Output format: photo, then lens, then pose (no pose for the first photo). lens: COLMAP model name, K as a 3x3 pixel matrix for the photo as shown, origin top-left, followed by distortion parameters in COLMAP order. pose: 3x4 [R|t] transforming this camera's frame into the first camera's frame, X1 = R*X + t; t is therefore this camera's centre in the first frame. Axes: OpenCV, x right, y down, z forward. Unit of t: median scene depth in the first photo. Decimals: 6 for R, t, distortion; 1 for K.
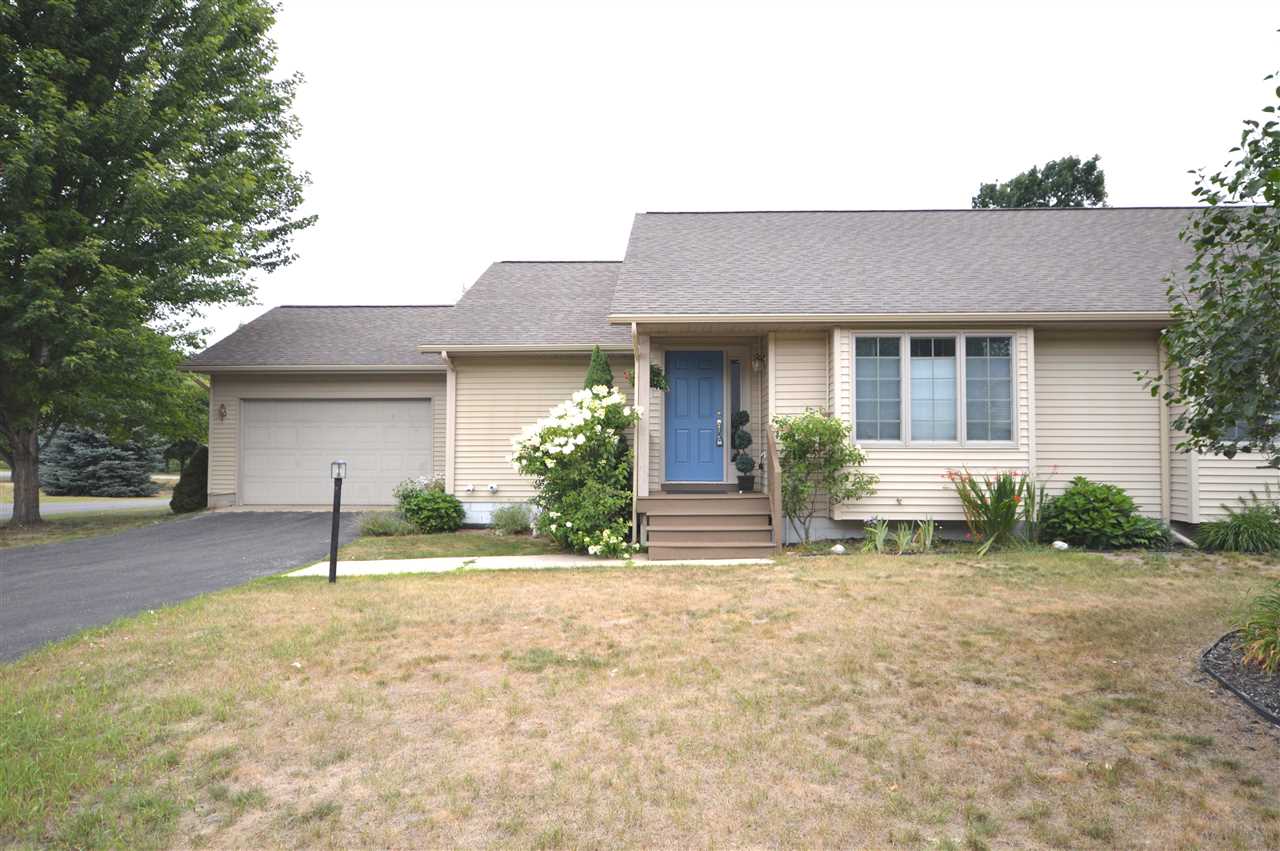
lens RADIAL K [[748.1, 0, 640.5], [0, 748.1, 447.8], [0, 0, 1]] dist [0.000298, 0.000034]
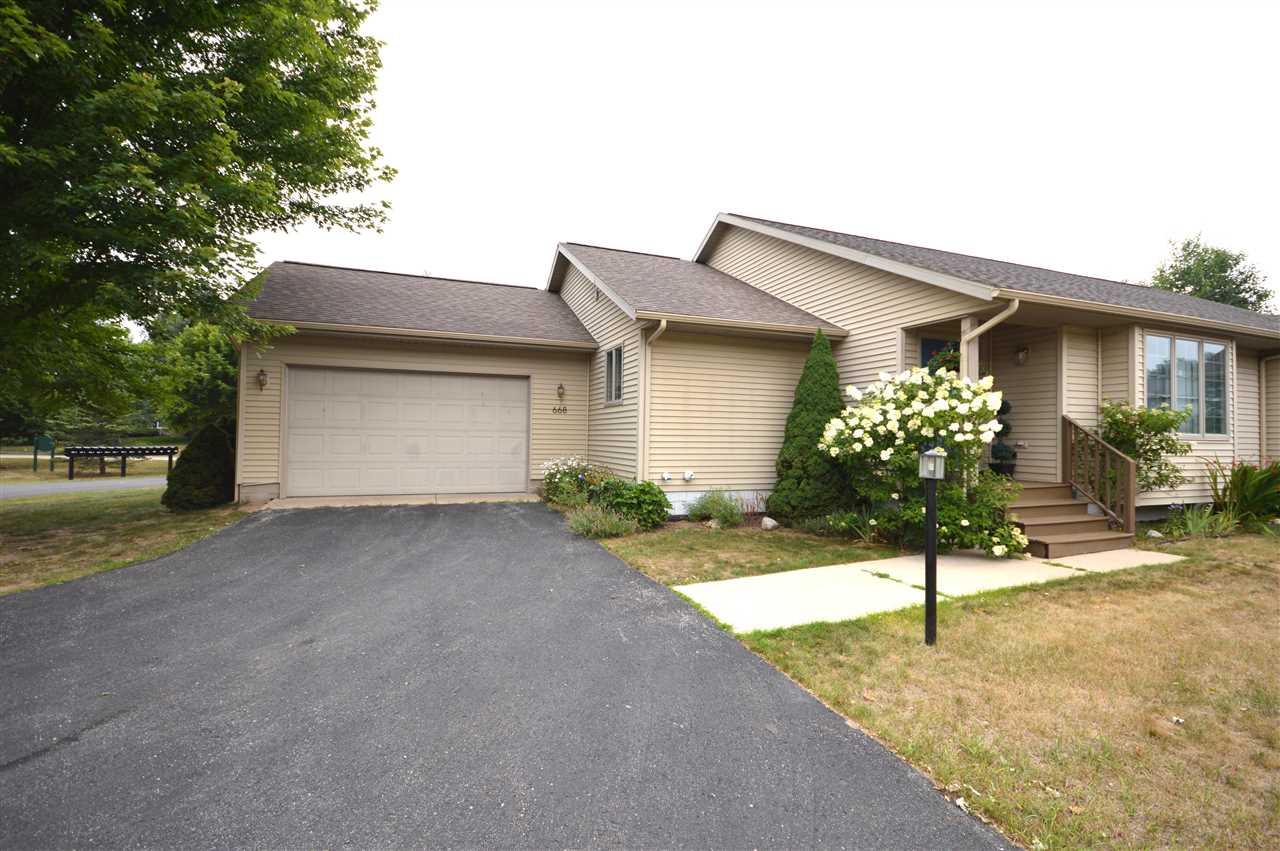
lens RADIAL K [[539.6, 0, 640.0], [0, 539.6, 425.5], [0, 0, 1]] dist [-0.001043, -0.000071]
pose [[0.927824, 0.021289, 0.372409, -0.423455], [-0.016041, 0.999724, -0.017184, 0.003943], [-0.372672, 0.009970, 0.927909, 0.345977]]
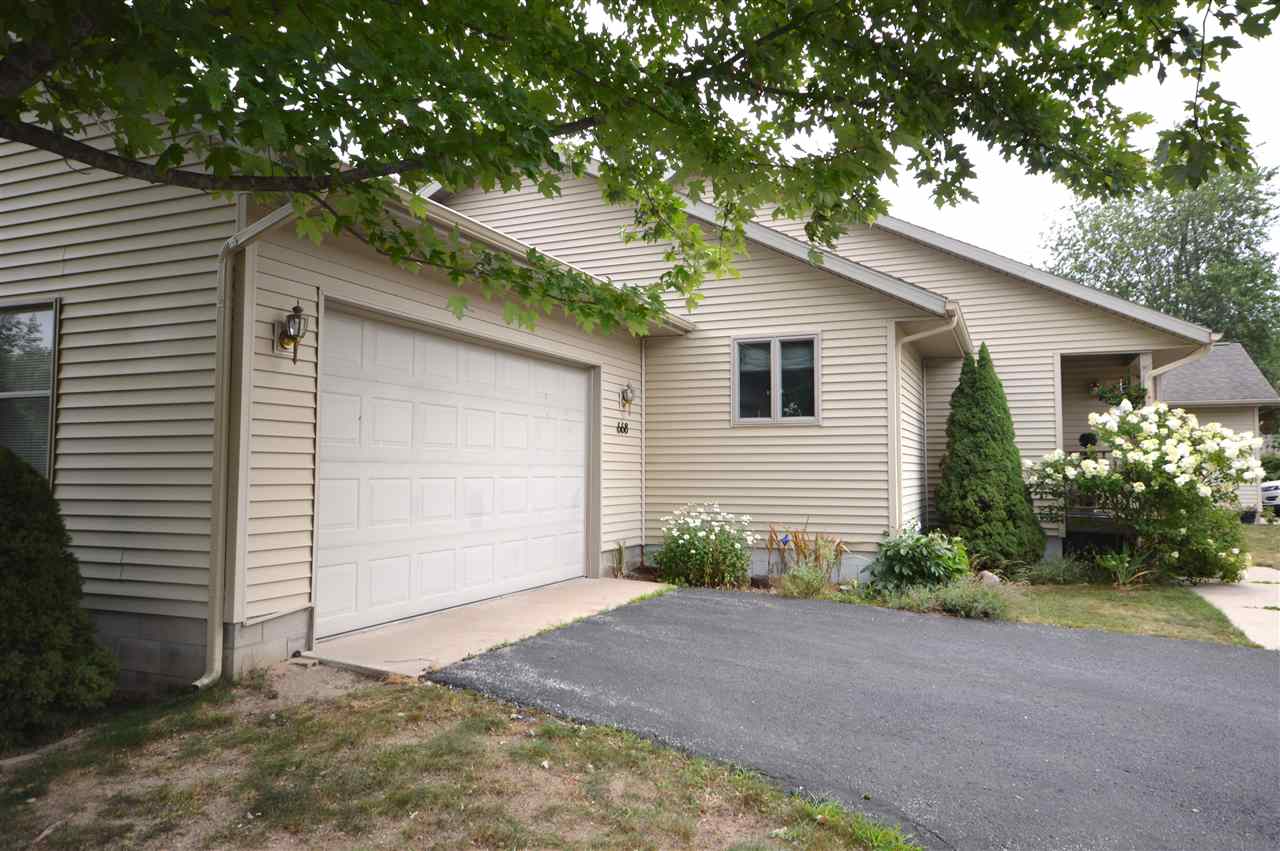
lens RADIAL K [[896.7, 0, 640.0], [0, 896.7, 425.5], [0, 0, 1]] dist [-0.000321, -0.000166]
pose [[0.365241, 0.049828, 0.929579, -0.876631], [-0.007060, 0.998686, -0.050759, 0.005411], [-0.930886, 0.011977, 0.365113, 0.783979]]
